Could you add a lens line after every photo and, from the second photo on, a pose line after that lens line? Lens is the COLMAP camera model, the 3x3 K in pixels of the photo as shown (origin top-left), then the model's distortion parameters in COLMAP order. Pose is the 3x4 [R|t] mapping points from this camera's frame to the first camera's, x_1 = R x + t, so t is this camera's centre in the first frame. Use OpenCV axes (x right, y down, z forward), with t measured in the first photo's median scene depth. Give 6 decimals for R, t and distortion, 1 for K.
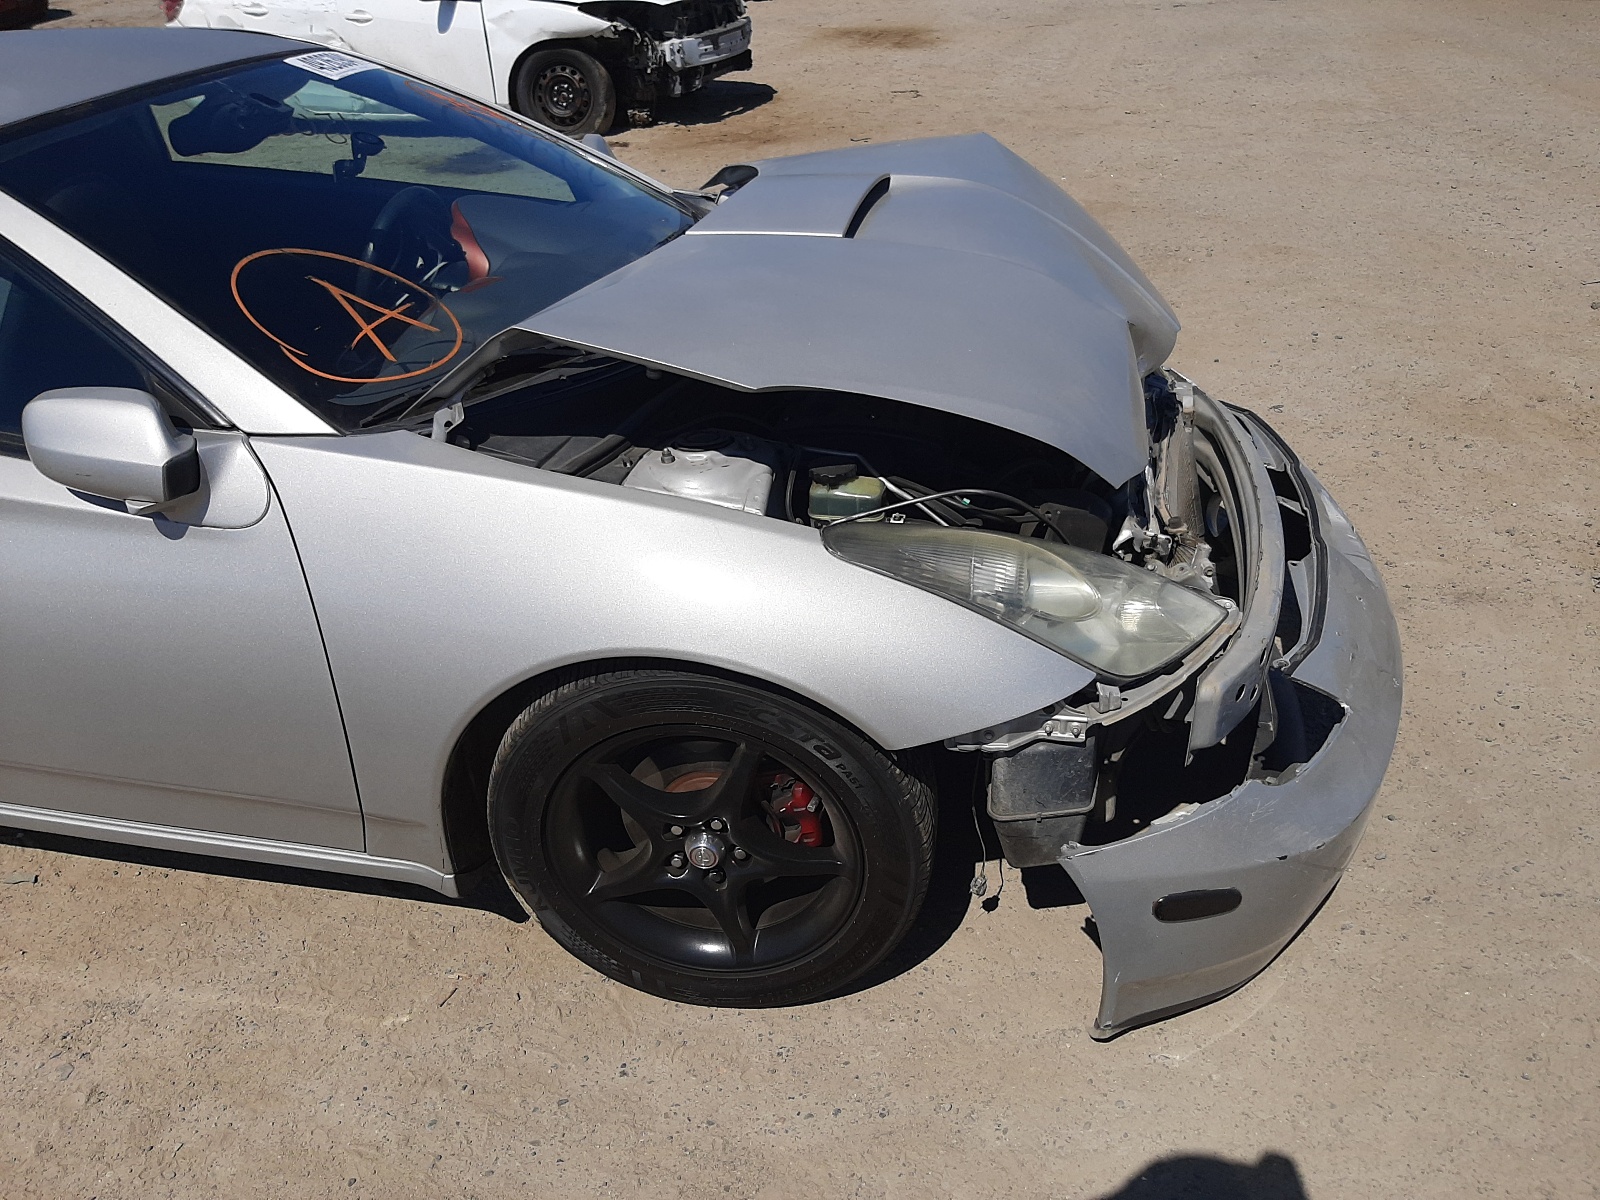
lens RADIAL K [[1256.8, 0, 834.8], [0, 1256.8, 621.8], [0, 0, 1]] dist [0.058893, -0.114192]
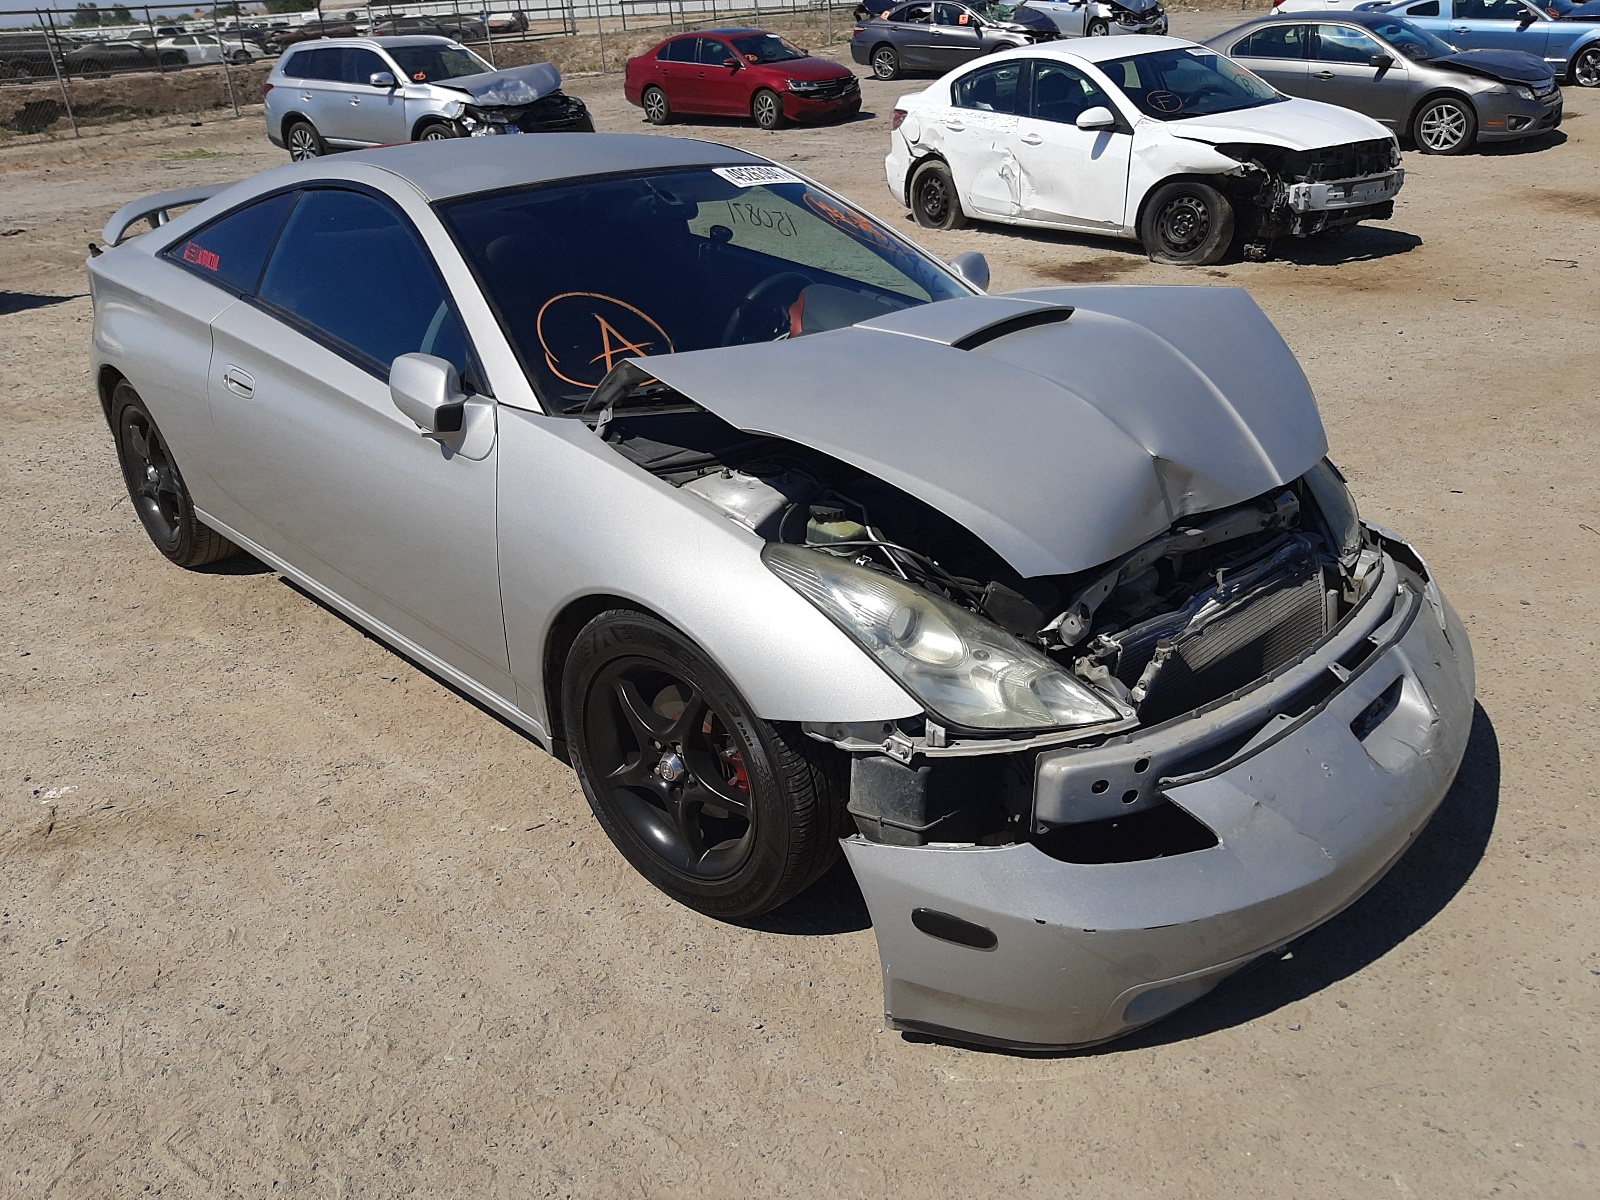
lens RADIAL K [[1256.8, 0, 834.8], [0, 1256.8, 621.8], [0, 0, 1]] dist [0.058893, -0.114192]
pose [[0.839406, 0.256554, -0.479143, 0.607680], [-0.295753, 0.955241, -0.006649, -0.005573], [0.455991, 0.147289, 0.877712, -0.098102]]
